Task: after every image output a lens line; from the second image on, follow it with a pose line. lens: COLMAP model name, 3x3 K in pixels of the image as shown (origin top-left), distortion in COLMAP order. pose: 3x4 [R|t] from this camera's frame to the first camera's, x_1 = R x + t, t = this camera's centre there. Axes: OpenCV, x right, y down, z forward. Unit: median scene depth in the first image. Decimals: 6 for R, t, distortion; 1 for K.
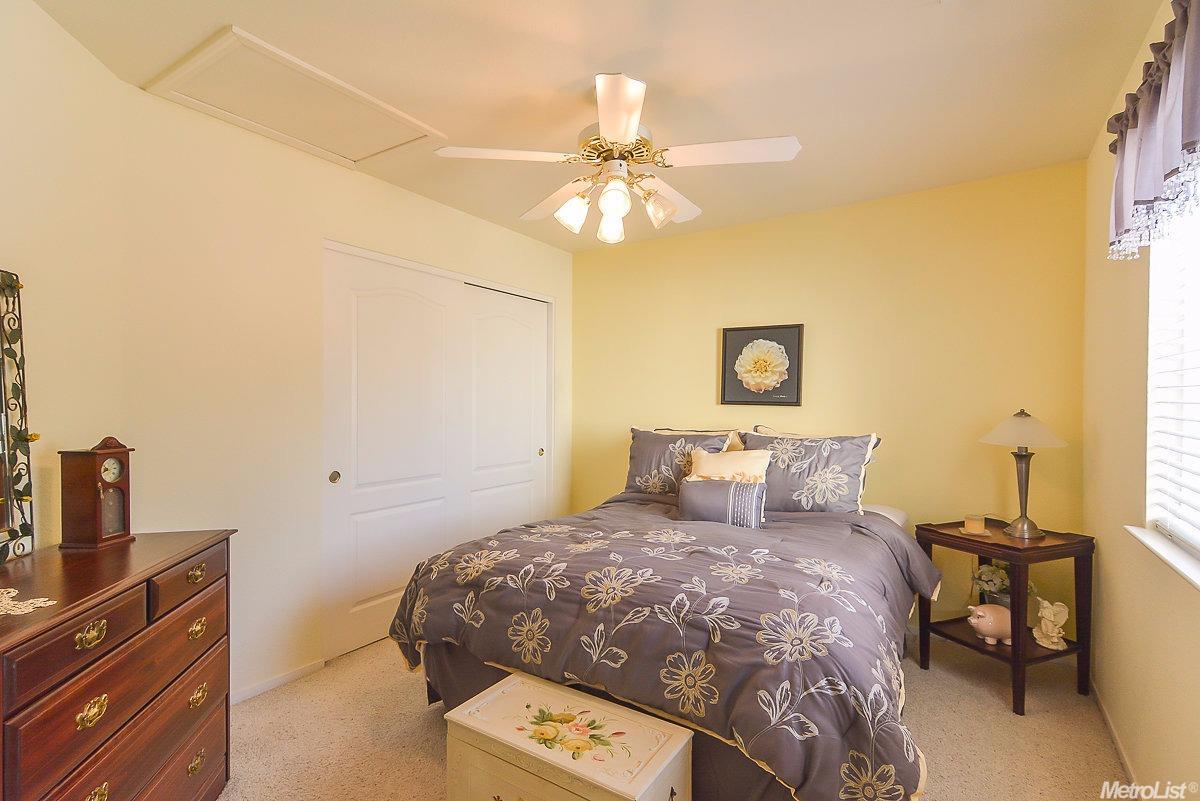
lens RADIAL K [[567.3, 0, 595.8], [0, 567.3, 405.3], [0, 0, 1]] dist [0.023657, -0.009596]
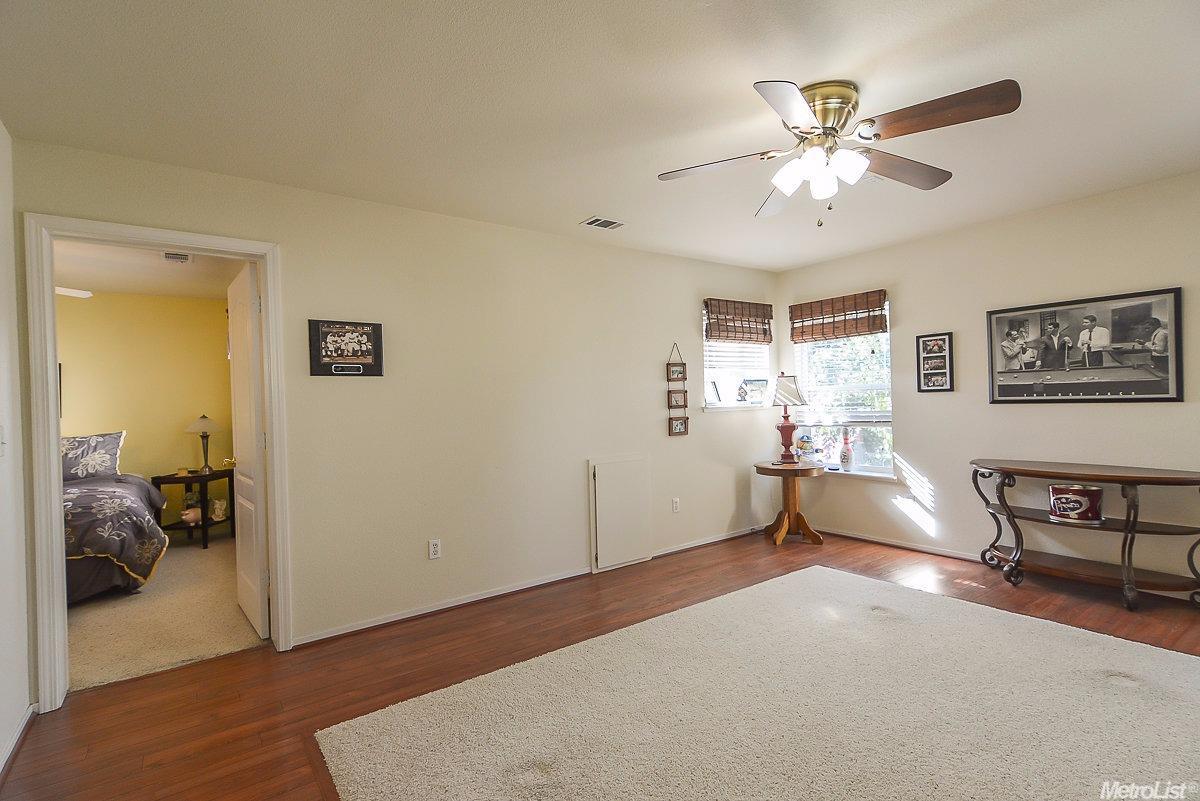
lens RADIAL K [[567.3, 0, 595.8], [0, 567.3, 405.3], [0, 0, 1]] dist [0.023657, -0.009596]
pose [[0.346718, -0.014808, 0.937852, -0.760384], [0.033964, 0.999418, 0.003224, 0.014229], [-0.937354, 0.030735, 0.347019, -1.126788]]
